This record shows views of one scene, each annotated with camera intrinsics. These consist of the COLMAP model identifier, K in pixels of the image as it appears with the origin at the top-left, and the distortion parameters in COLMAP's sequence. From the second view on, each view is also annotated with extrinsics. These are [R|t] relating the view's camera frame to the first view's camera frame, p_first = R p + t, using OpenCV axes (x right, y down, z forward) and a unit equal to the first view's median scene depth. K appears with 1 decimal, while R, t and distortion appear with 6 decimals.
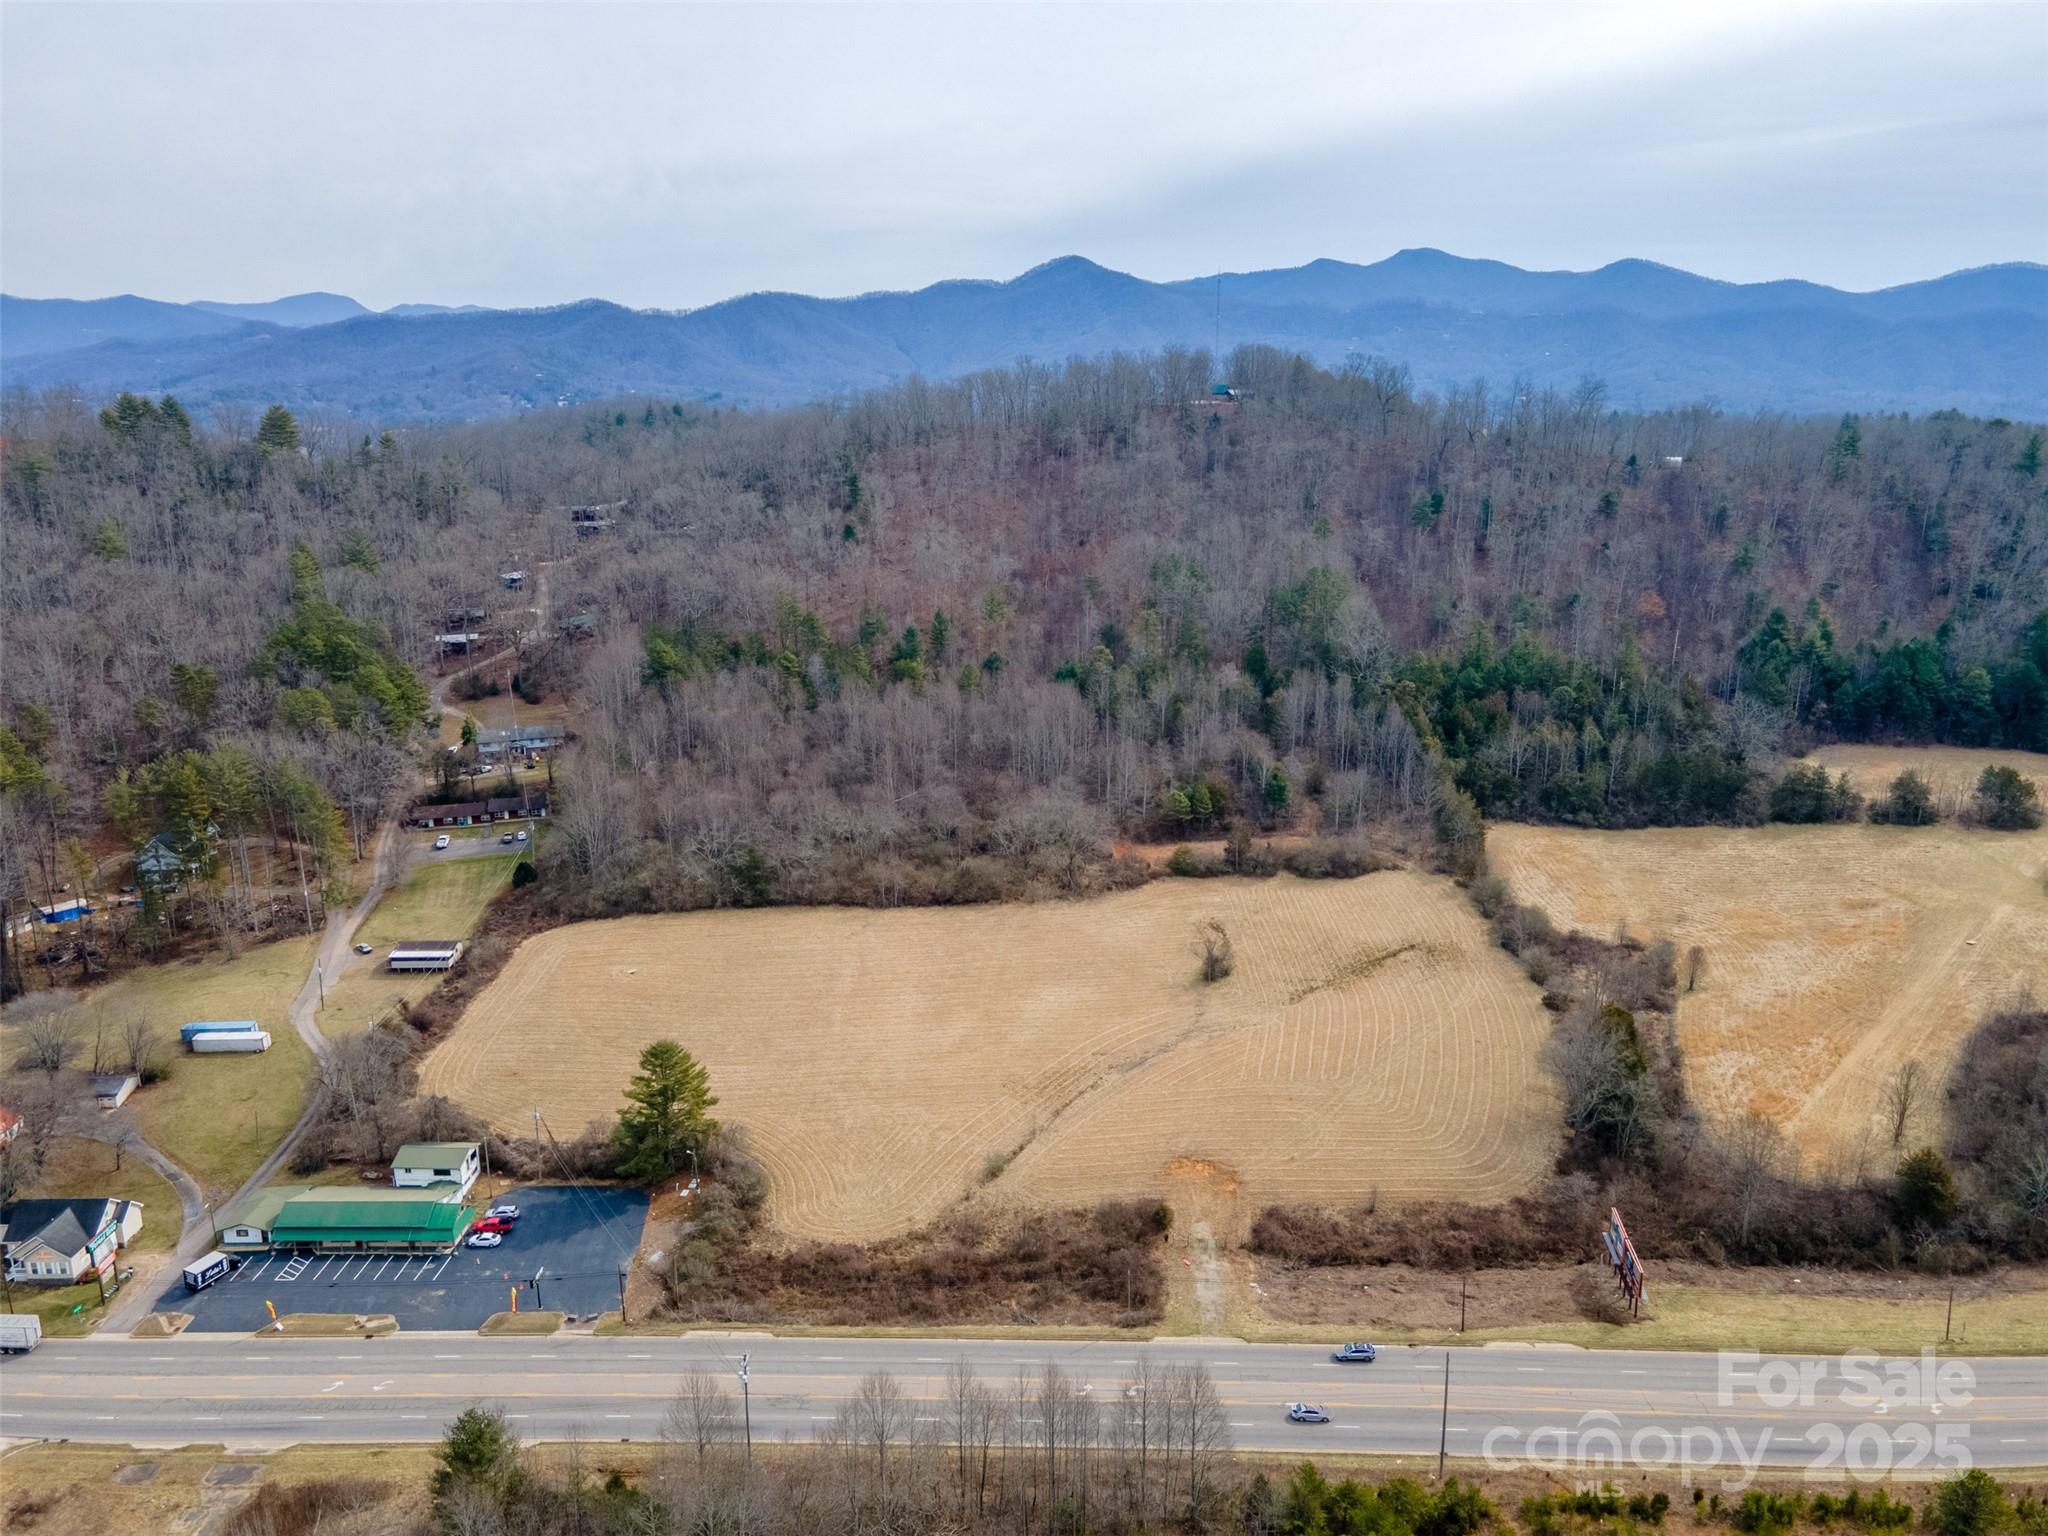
lens RADIAL K [[1486.2, 0, 1020.6], [0, 1486.2, 772.5], [0, 0, 1]] dist [0.024135, 0.029687]
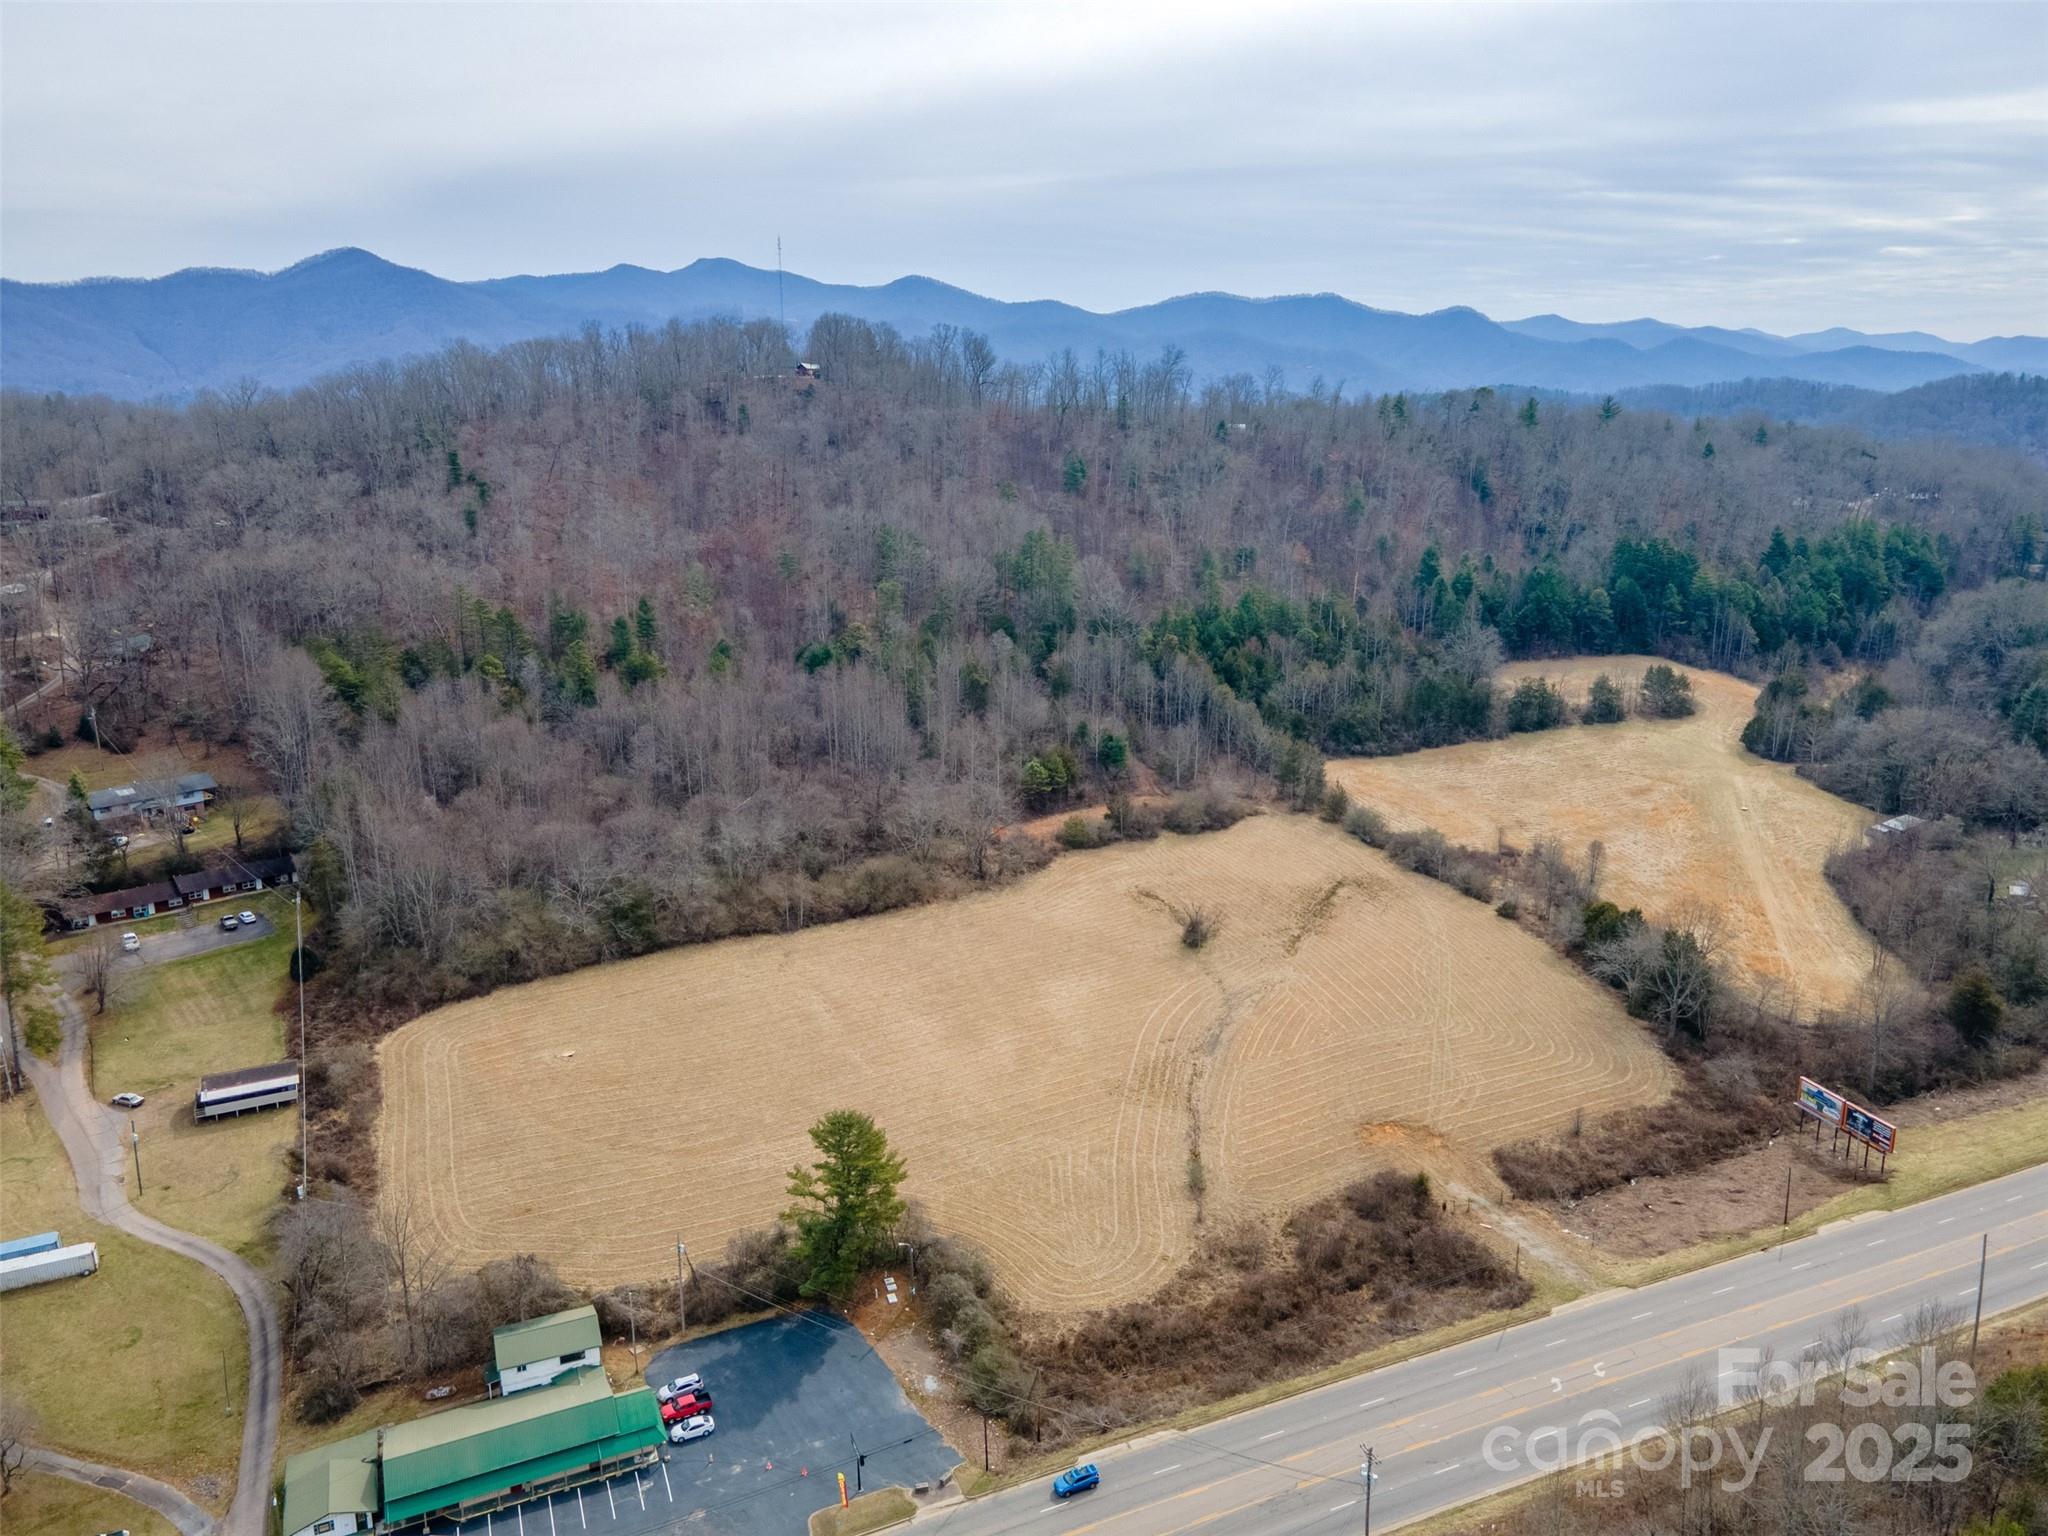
lens RADIAL K [[1486.2, 0, 1015.3], [0, 1486.2, 767.3], [0, 0, 1]] dist [0.024135, 0.029687]
pose [[0.901793, -0.109562, 0.418051, -0.321465], [0.113546, 0.993413, 0.015417, -0.000029], [-0.416986, 0.033566, 0.908293, 0.174166]]
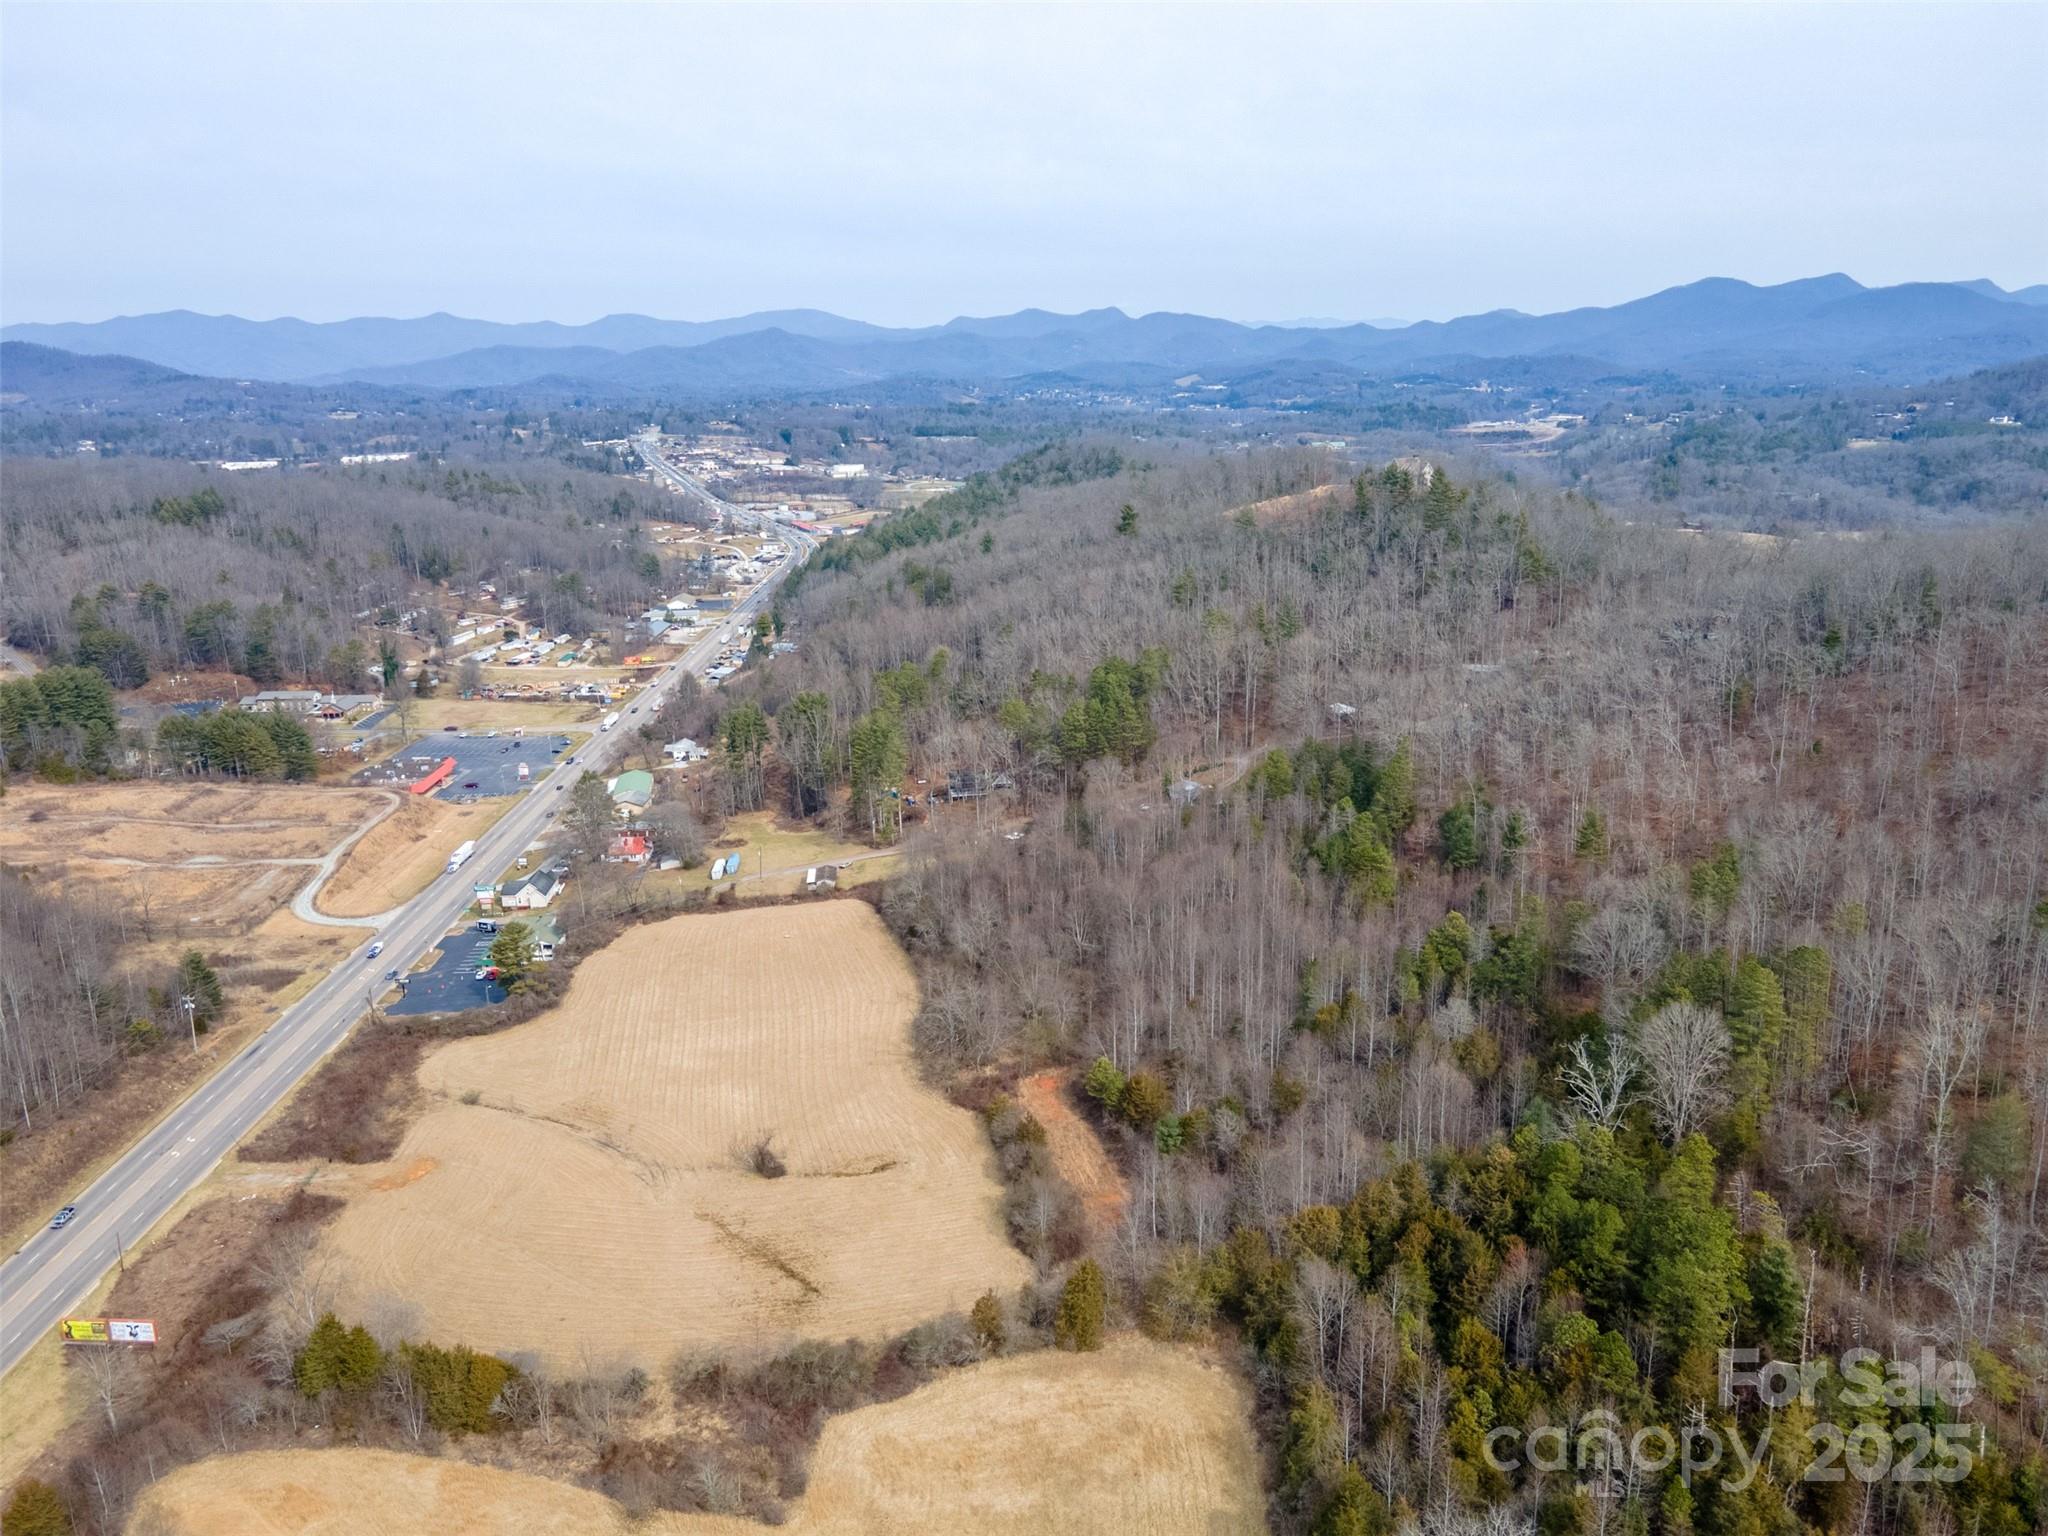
lens RADIAL K [[1486.2, 0, 1026.9], [0, 1486.2, 769.6], [0, 0, 1]] dist [0.024135, 0.029687]
pose [[0.076971, 0.267846, -0.960382, 0.925883], [-0.245561, 0.938661, 0.242107, -0.355384], [0.966320, 0.217198, 0.138022, 0.887582]]
